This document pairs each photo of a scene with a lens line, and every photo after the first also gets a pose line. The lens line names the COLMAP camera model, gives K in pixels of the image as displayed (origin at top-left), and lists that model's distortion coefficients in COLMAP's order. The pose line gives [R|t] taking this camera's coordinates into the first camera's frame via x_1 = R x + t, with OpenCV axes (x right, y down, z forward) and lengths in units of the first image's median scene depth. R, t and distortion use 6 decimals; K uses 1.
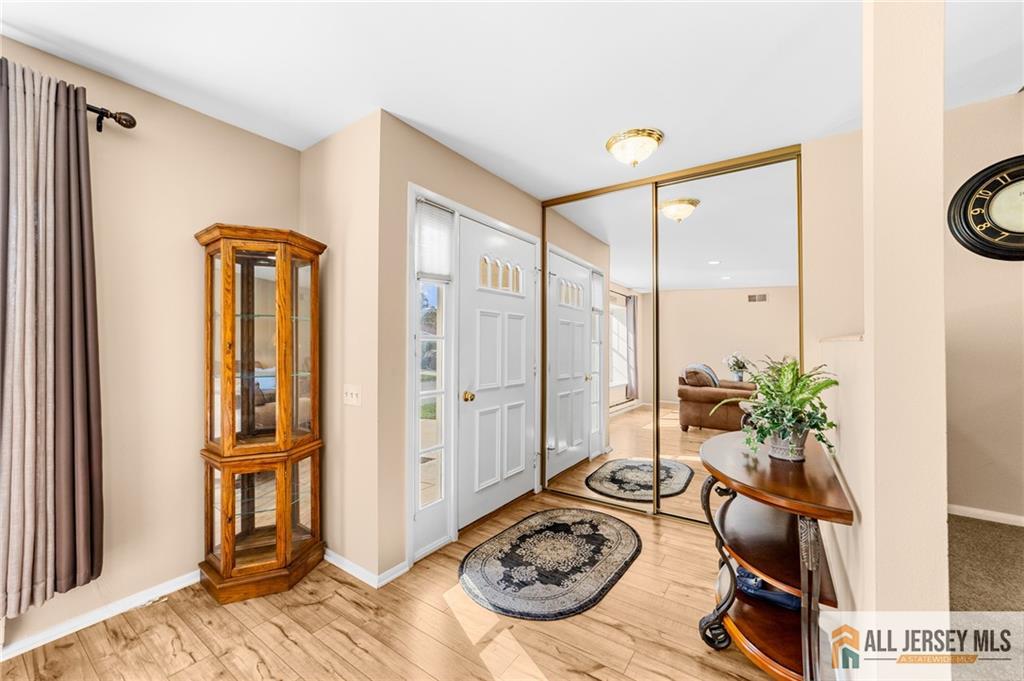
lens RADIAL K [[396.2, 0, 508.5], [0, 396.2, 339.5], [0, 0, 1]] dist [-0.006341, 0.001915]
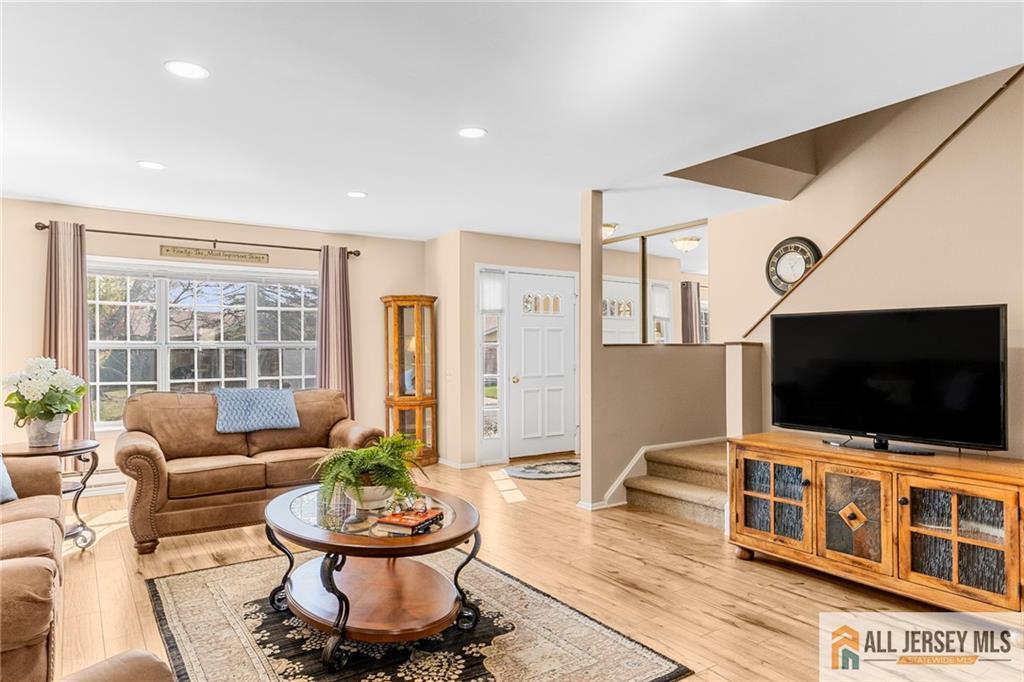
lens RADIAL K [[638.2, 0, 506.2], [0, 638.2, 341.7], [0, 0, 1]] dist [0.010812, 0.002689]
pose [[0.932458, -0.011011, -0.361112, 0.952670], [0.011626, 0.999932, -0.000470, -0.019383], [0.361092, -0.003760, 0.932522, -1.739999]]
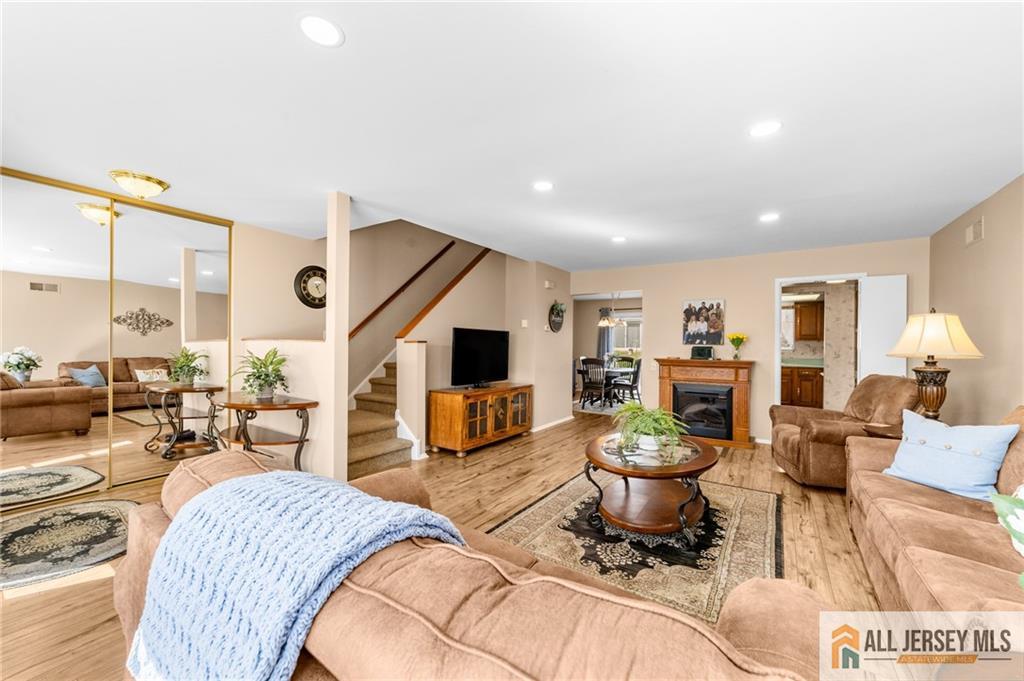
lens RADIAL K [[396.2, 0, 521.3], [0, 396.2, 344.0], [0, 0, 1]] dist [-0.006341, 0.001915]
pose [[-0.030861, -0.000266, 0.999524, -1.008940], [-0.024600, 0.999697, -0.000493, -0.007033], [-0.999221, -0.024604, -0.030858, -0.183660]]
